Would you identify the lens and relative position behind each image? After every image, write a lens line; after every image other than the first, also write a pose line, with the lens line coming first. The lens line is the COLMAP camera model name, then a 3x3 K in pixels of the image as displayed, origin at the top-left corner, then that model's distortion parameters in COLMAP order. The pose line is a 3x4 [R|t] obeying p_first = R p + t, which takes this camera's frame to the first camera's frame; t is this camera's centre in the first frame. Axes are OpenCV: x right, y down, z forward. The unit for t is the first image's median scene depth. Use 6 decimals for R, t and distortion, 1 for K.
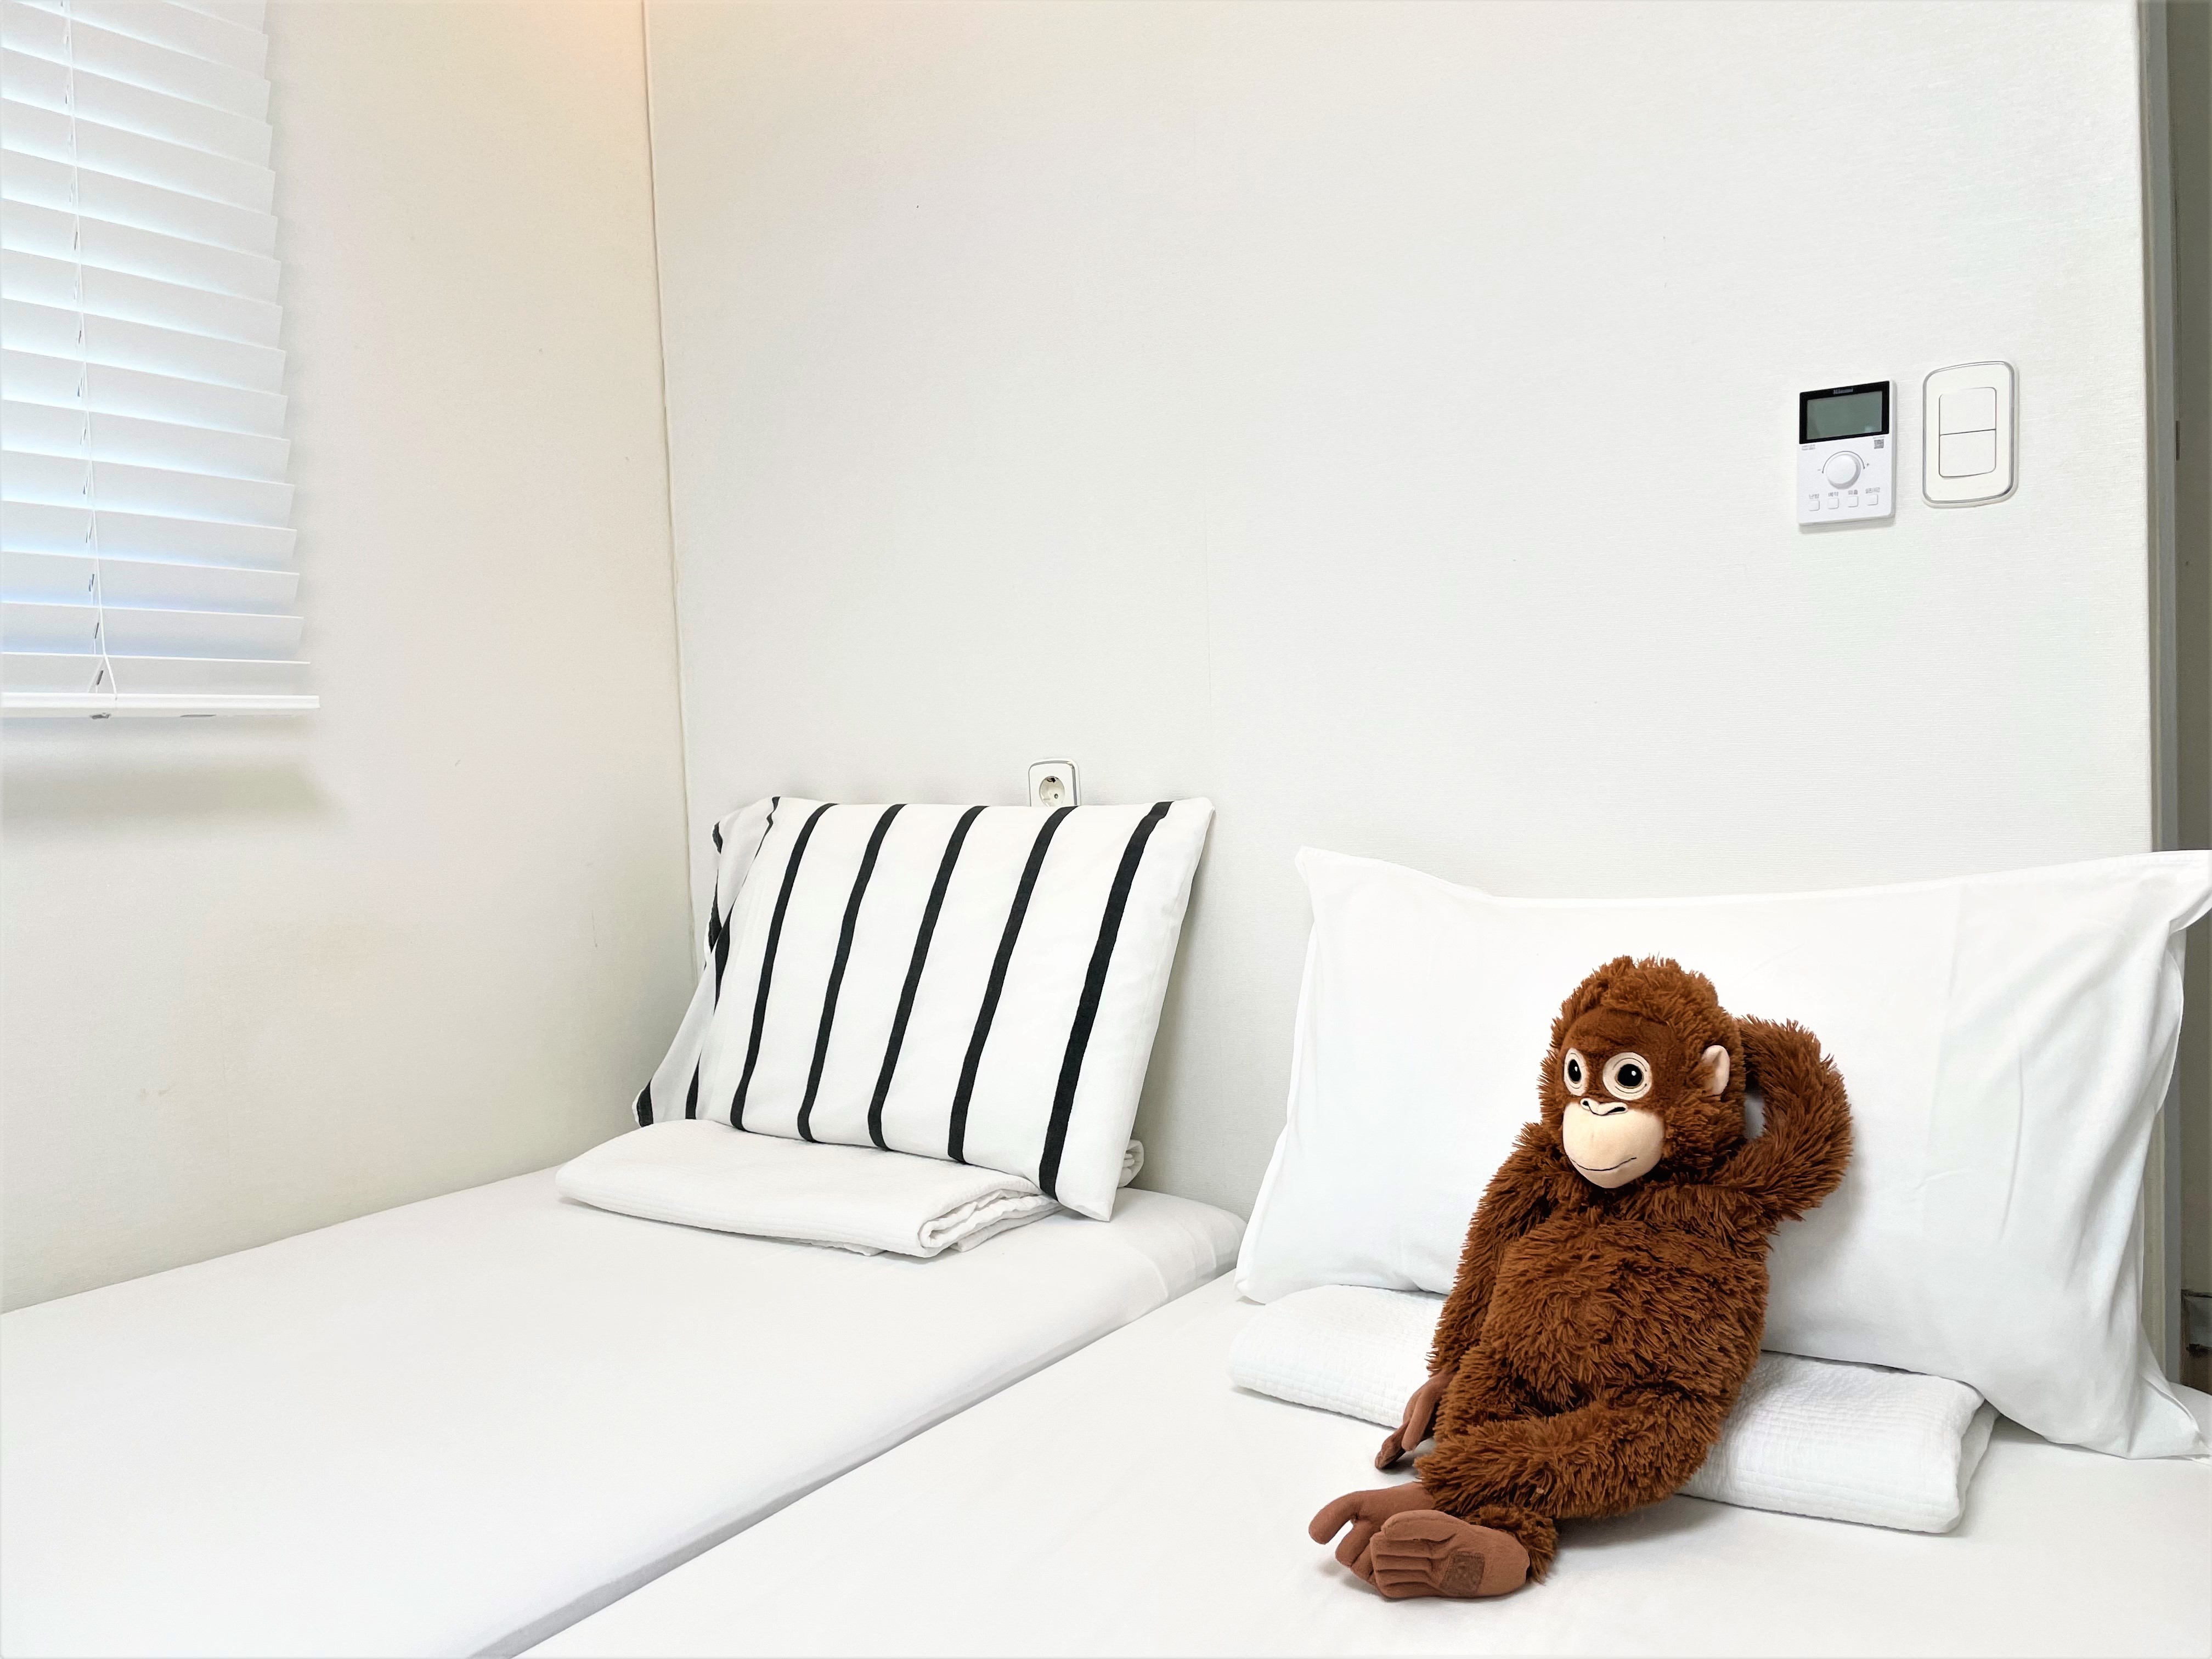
lens RADIAL K [[1814.2, 0, 1154.9], [0, 1814.2, 830.2], [0, 0, 1]] dist [0.183339, -0.002007]
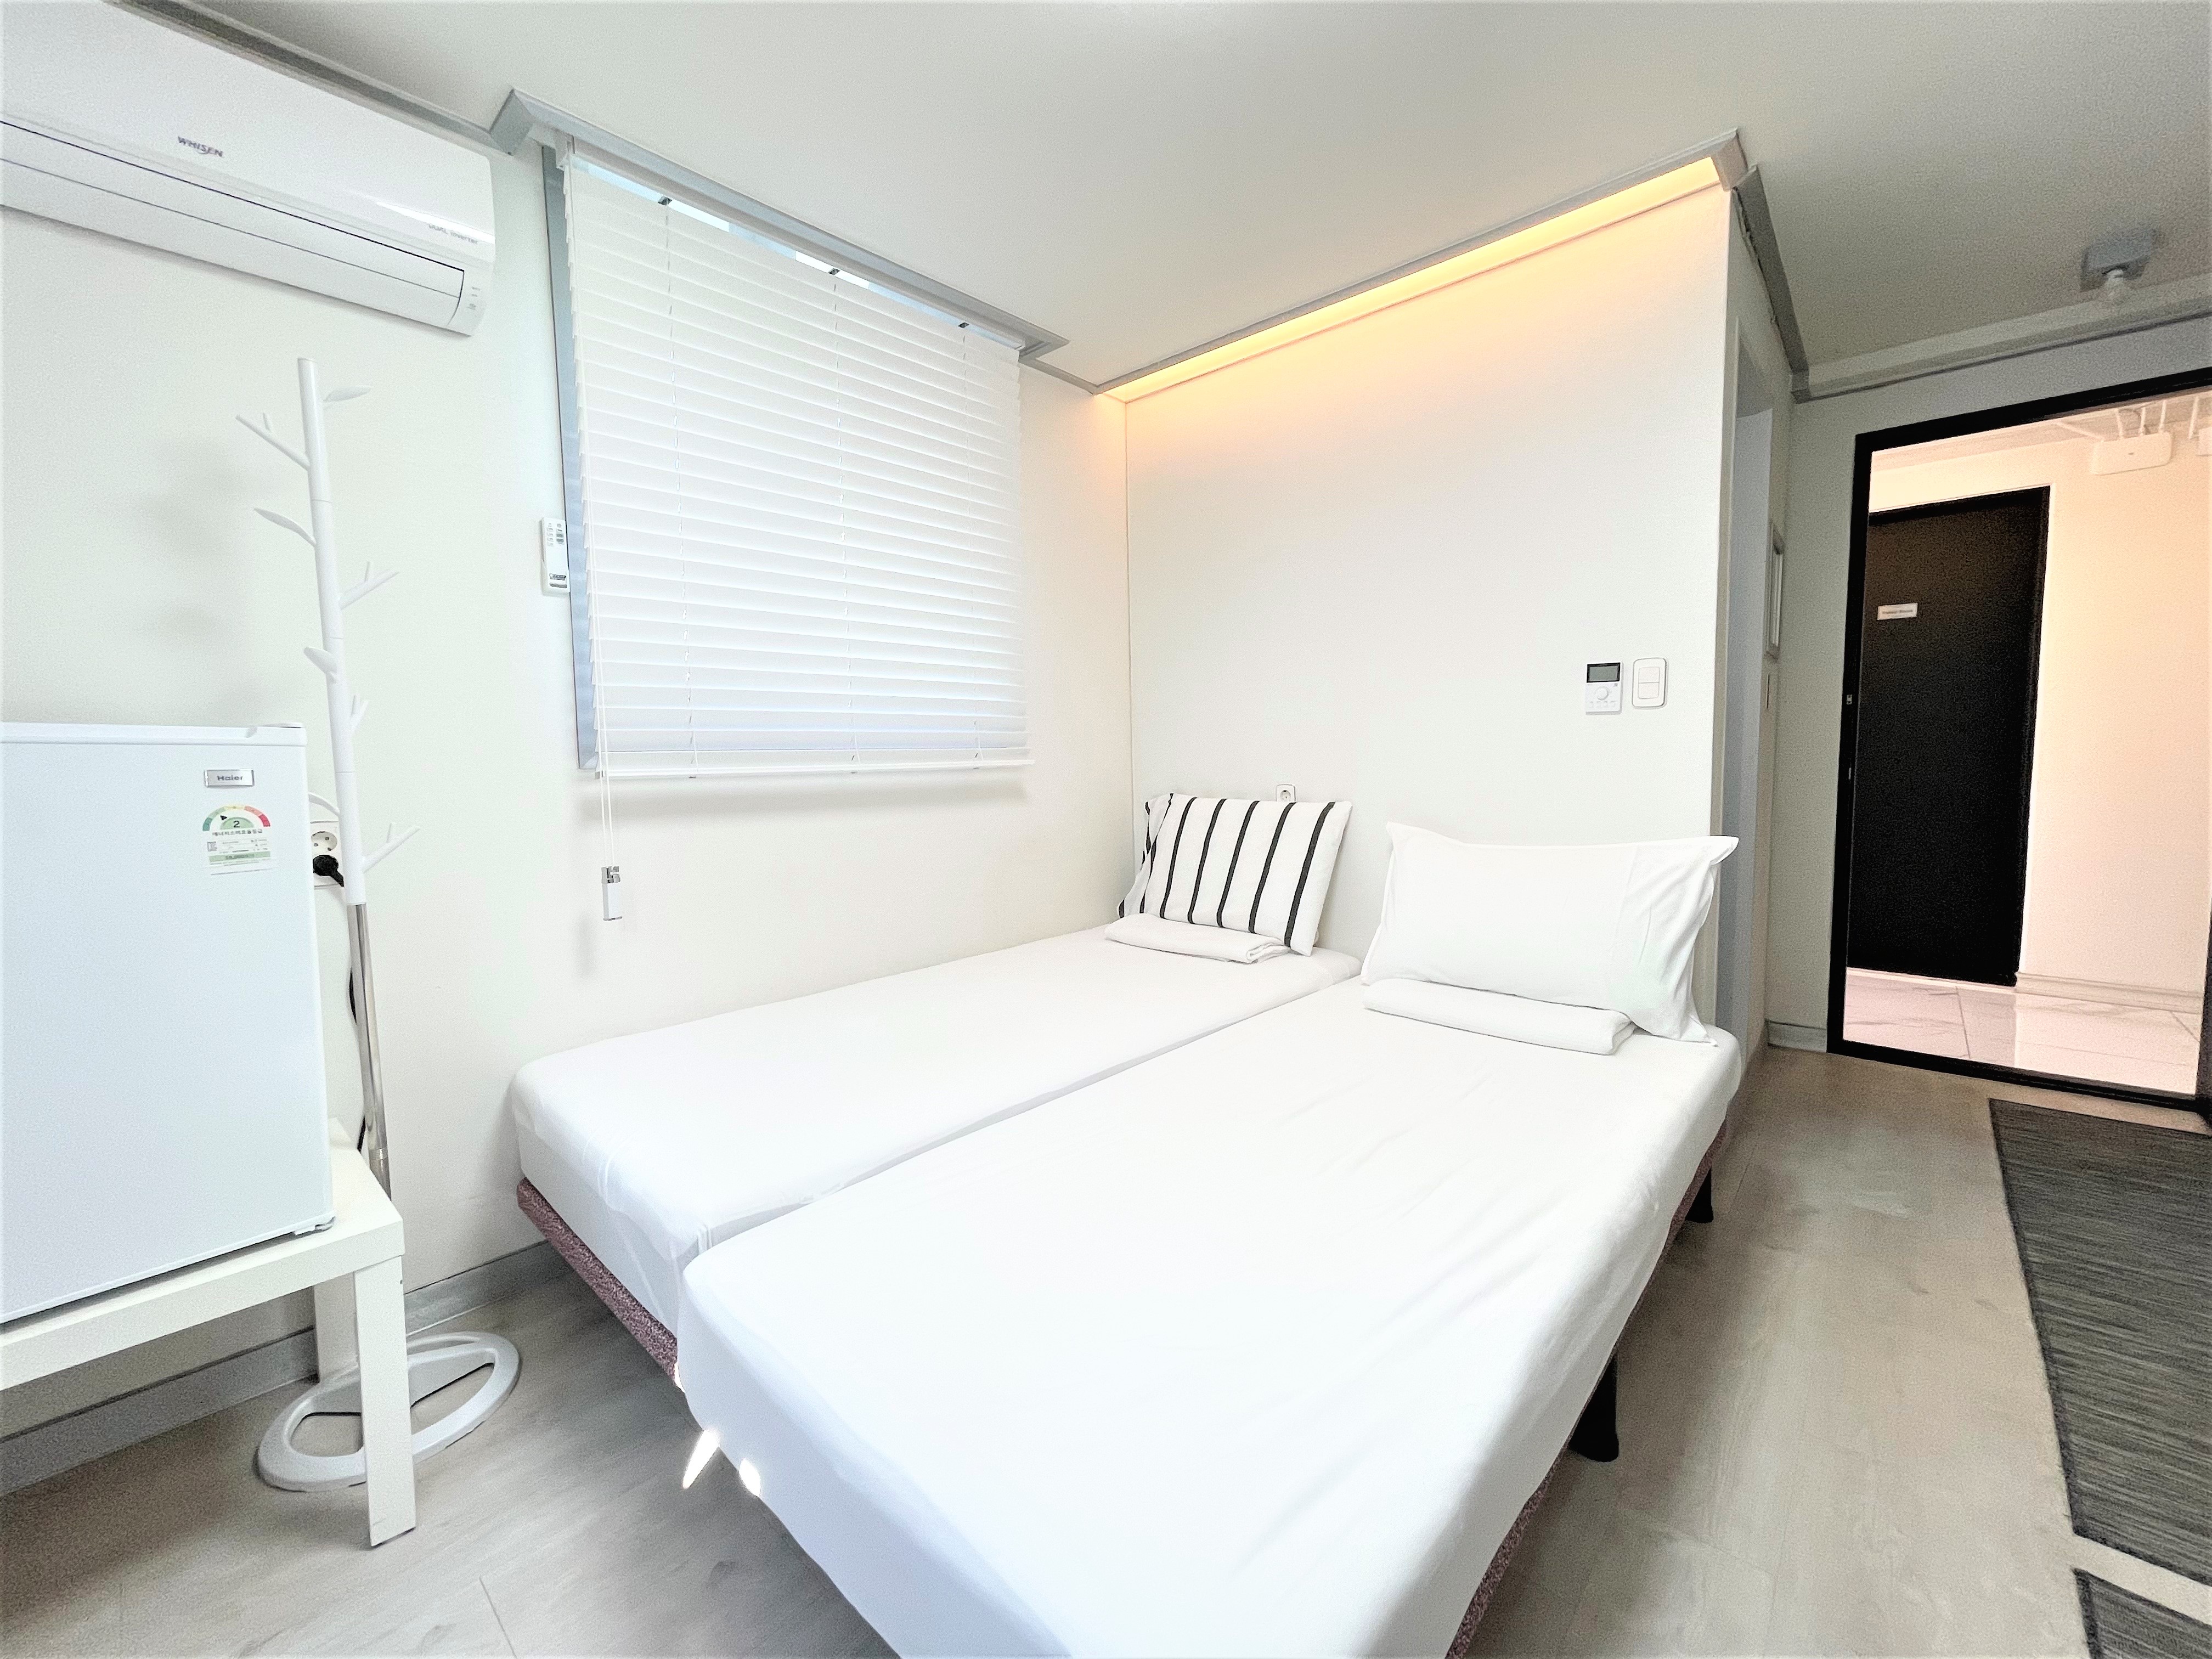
lens RADIAL K [[892.3, 0, 1096.5], [0, 892.3, 822.9], [0, 0, 1]] dist [-0.001387, -0.000209]
pose [[0.980140, 0.027885, -0.196338, -0.079656], [-0.020715, 0.999045, 0.038477, -0.029913], [0.197224, -0.033646, 0.979781, -0.354349]]
